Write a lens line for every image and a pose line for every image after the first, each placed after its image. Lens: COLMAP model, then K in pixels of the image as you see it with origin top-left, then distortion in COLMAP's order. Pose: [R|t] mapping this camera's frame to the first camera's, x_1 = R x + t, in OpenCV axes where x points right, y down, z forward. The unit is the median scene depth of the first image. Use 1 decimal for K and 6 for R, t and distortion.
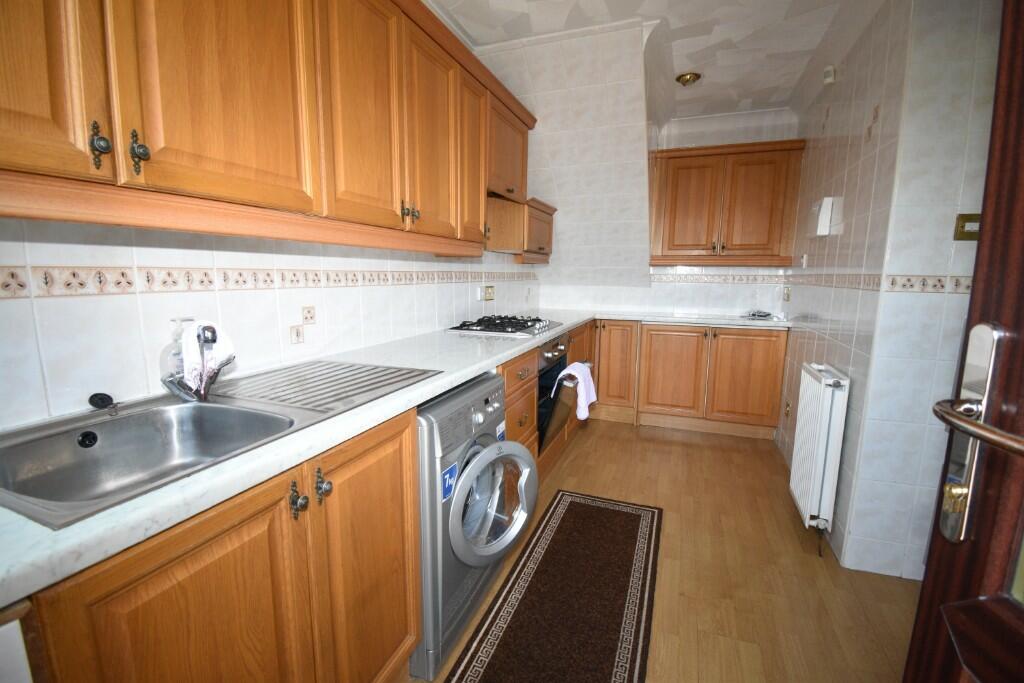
lens RADIAL K [[449.2, 0, 512.0], [0, 449.2, 341.5], [0, 0, 1]] dist [0.001191, -0.000203]
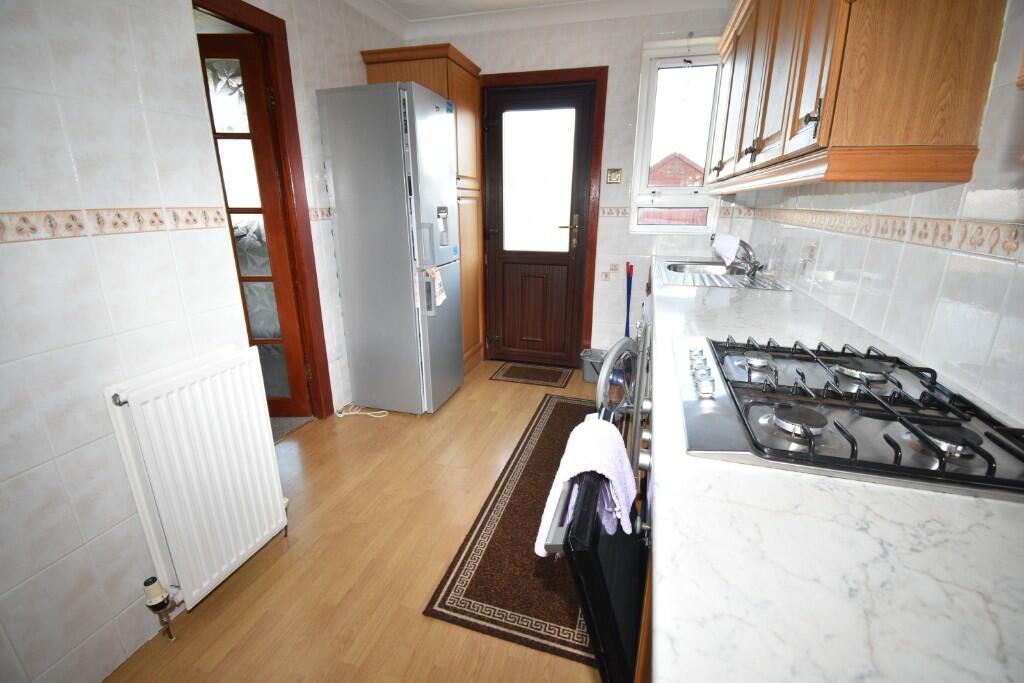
lens RADIAL K [[449.2, 0, 512.0], [0, 449.2, 341.5], [0, 0, 1]] dist [0.001191, -0.000203]
pose [[-0.996639, 0.010135, -0.081291, 0.289155], [-0.025879, 0.902550, 0.429807, -0.245930], [0.077725, 0.430467, -0.899254, 1.544742]]
